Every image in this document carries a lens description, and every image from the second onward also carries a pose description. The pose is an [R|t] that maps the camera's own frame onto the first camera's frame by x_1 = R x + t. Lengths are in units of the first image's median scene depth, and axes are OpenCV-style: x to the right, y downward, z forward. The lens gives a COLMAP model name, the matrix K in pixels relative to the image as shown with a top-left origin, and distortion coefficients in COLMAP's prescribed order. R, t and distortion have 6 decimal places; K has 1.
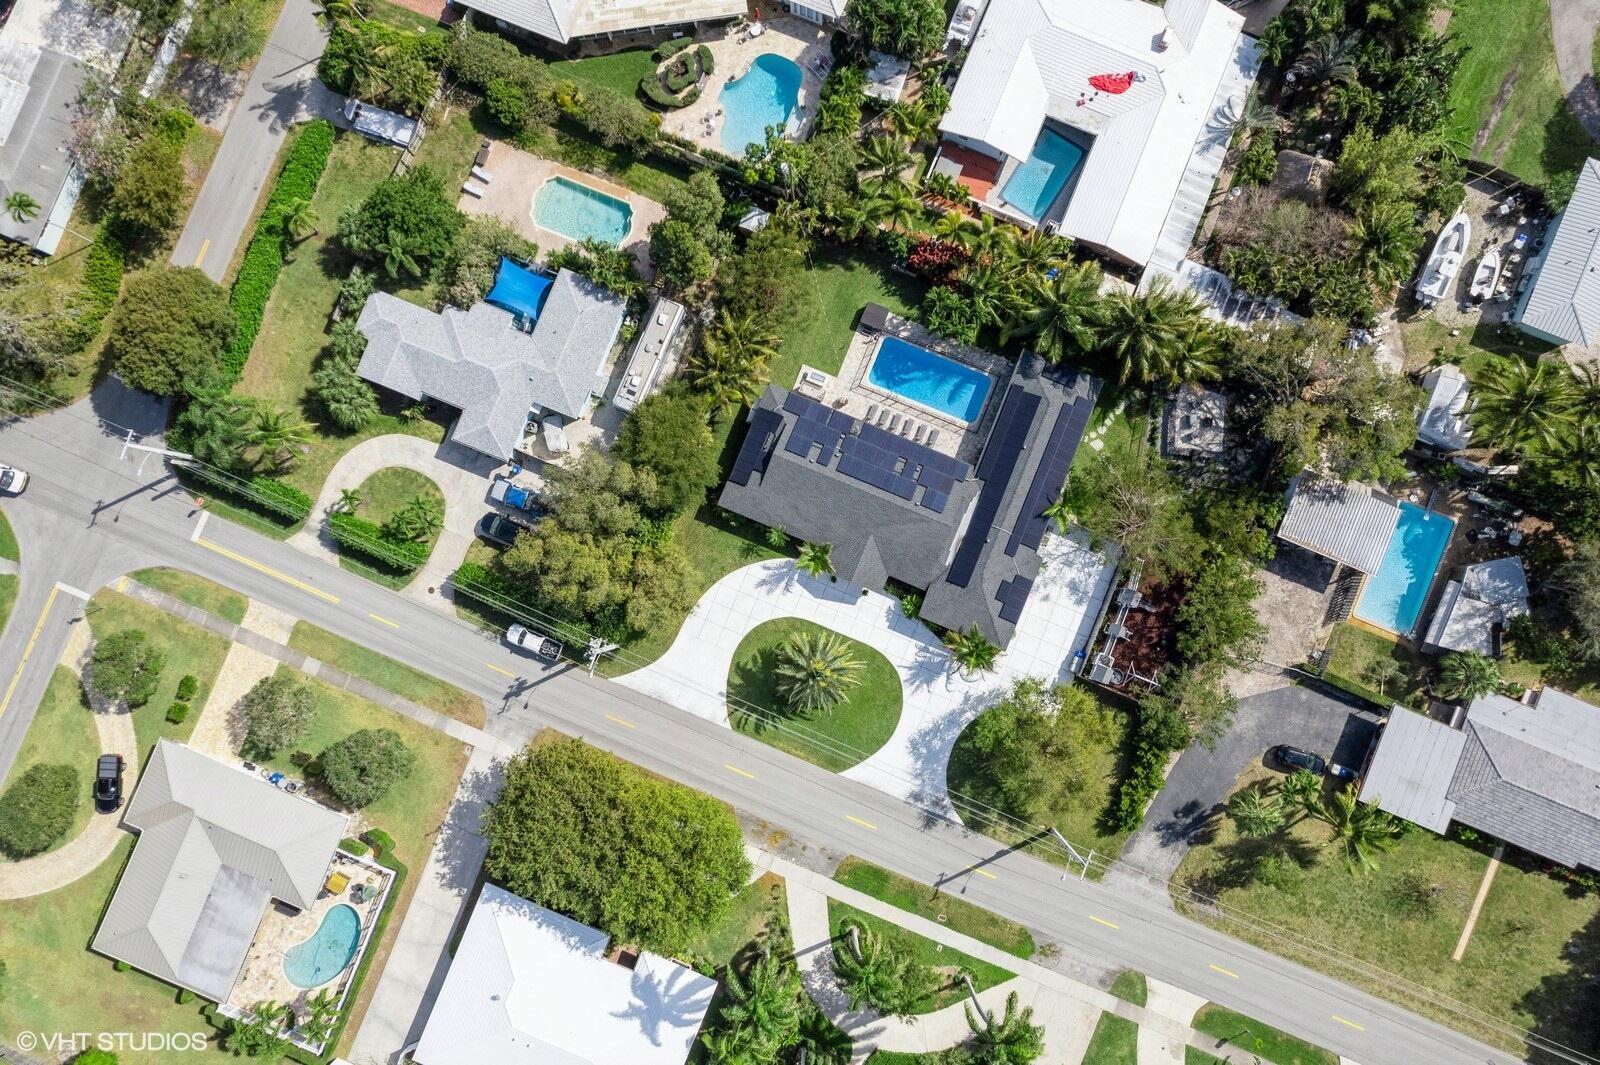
lens RADIAL K [[974.7, 0, 800.0], [0, 974.7, 532.5], [0, 0, 1]] dist [-0.052514, 0.000038]
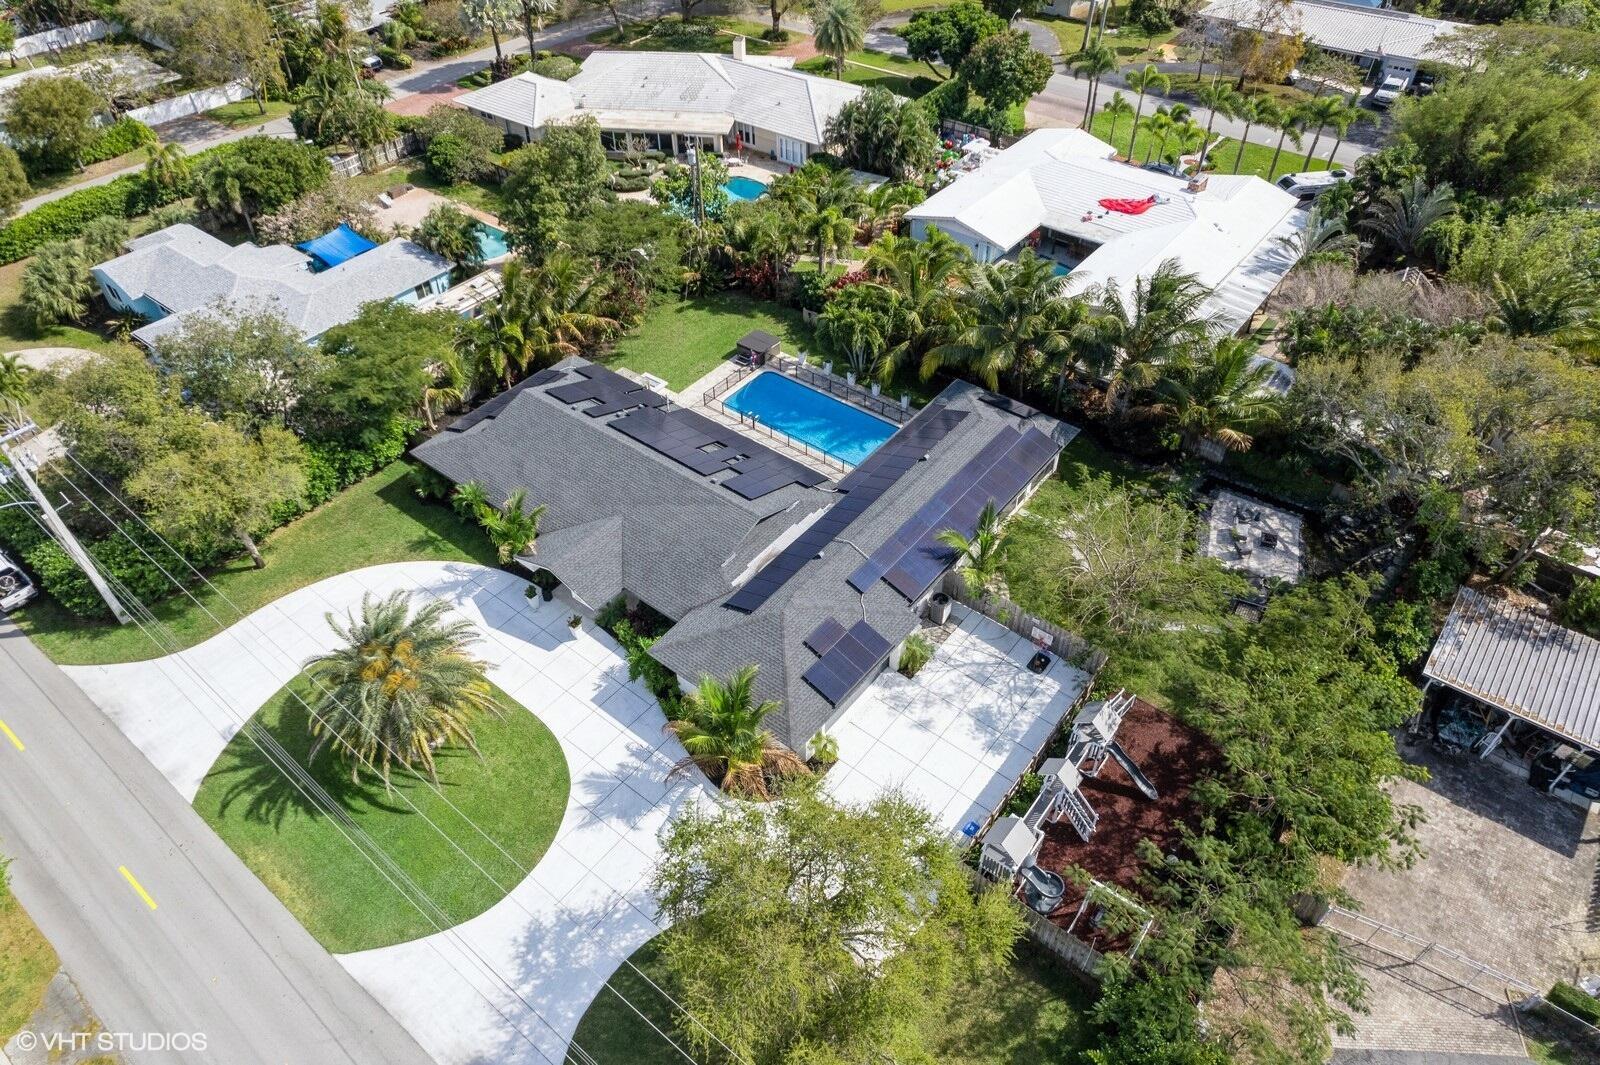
lens RADIAL K [[1031.1, 0, 800.0], [0, 1031.1, 532.5], [0, 0, 1]] dist [-0.085719, 0.078523]
pose [[0.961694, 0.189808, -0.197780, 0.279283], [-0.274017, 0.685800, -0.674235, 0.361264], [0.007662, 0.702604, 0.711540, 0.580032]]
